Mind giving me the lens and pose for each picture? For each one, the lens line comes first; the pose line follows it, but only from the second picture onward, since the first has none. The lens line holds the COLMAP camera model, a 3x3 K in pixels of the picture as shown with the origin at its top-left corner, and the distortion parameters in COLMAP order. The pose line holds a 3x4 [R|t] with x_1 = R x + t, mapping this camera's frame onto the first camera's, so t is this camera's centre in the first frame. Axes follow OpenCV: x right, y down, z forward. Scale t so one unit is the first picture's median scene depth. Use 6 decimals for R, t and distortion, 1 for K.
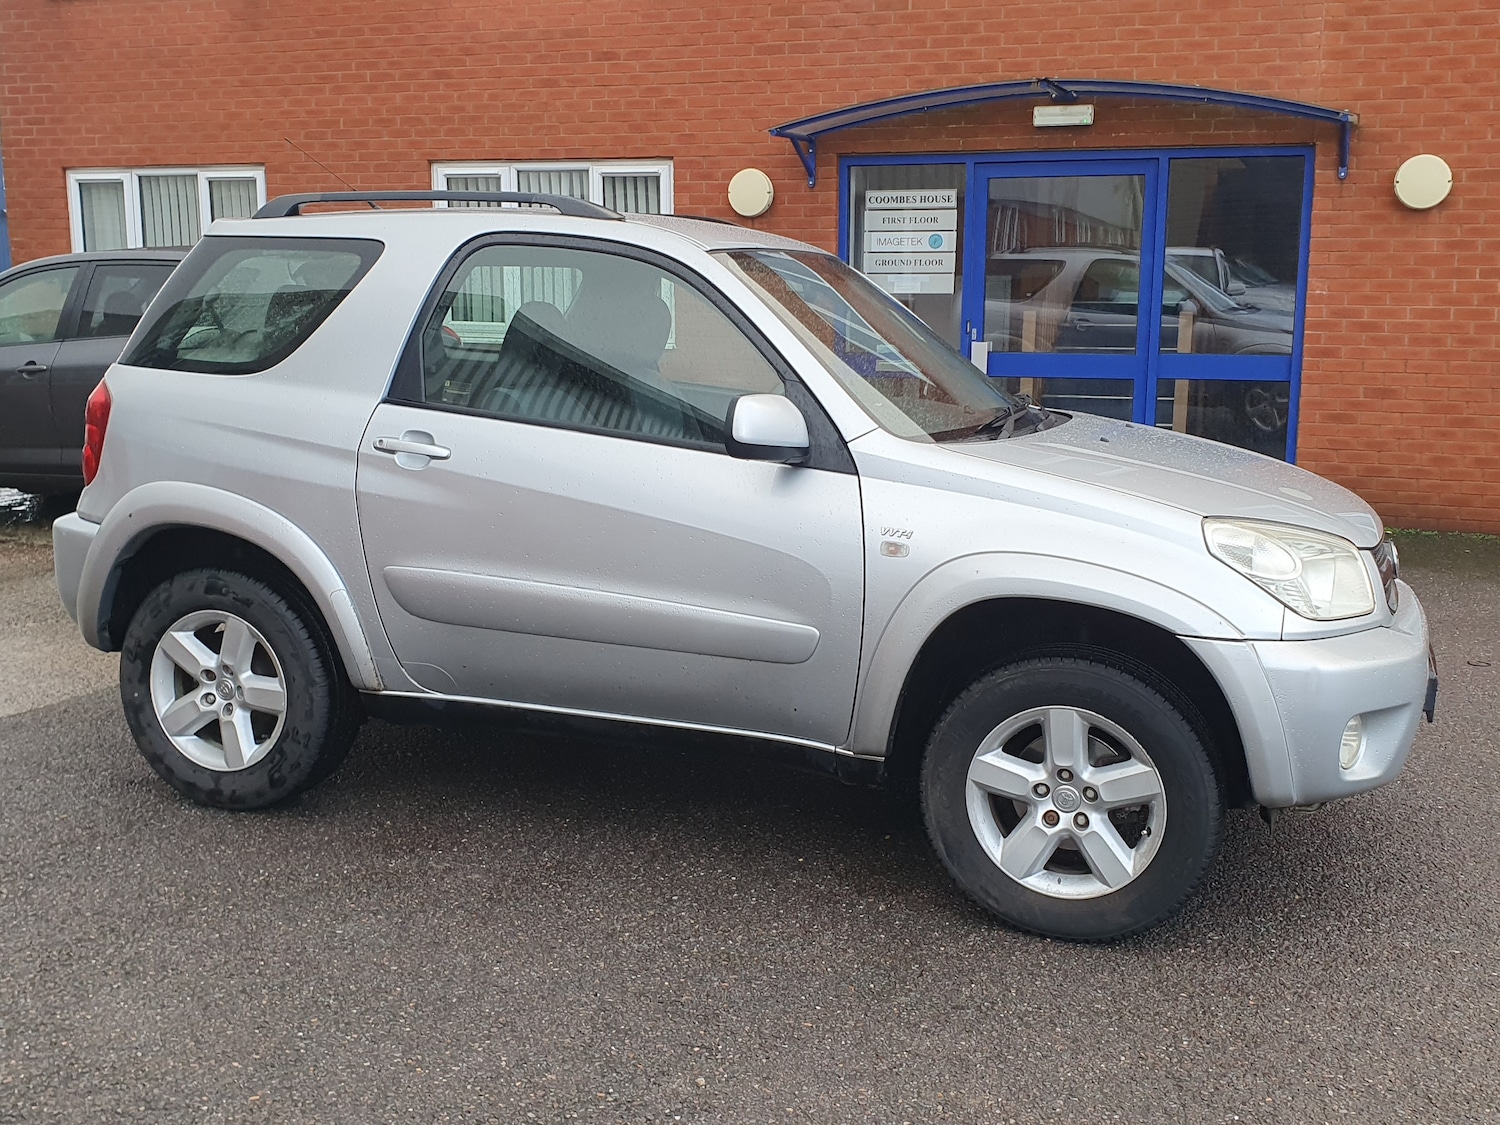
lens RADIAL K [[1577.1, 0, 772.5], [0, 1577.1, 567.0], [0, 0, 1]] dist [0.124362, -0.347616]
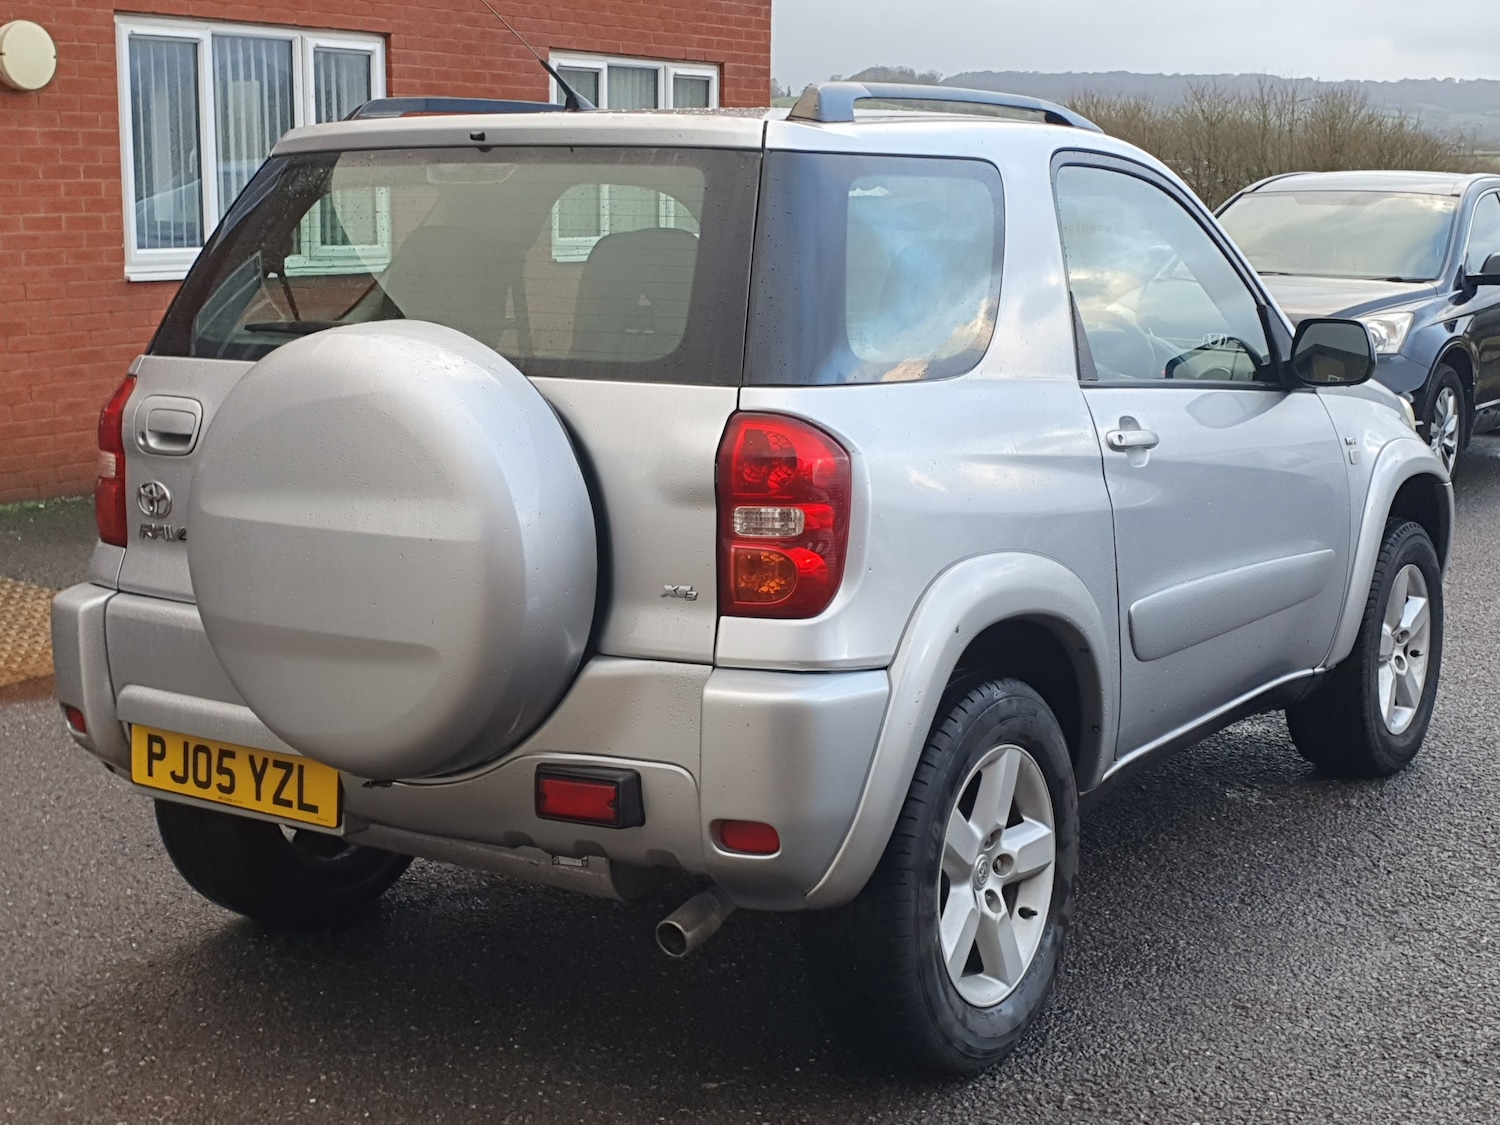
lens RADIAL K [[2093.5, 0, 795.4], [0, 2093.5, 558.6], [0, 0, 1]] dist [0.239668, -0.844563]
pose [[0.220579, -0.181001, 0.958428, -0.552453], [0.173532, 0.974237, 0.144048, -0.085968], [-0.959808, 0.134544, 0.246306, 0.413314]]
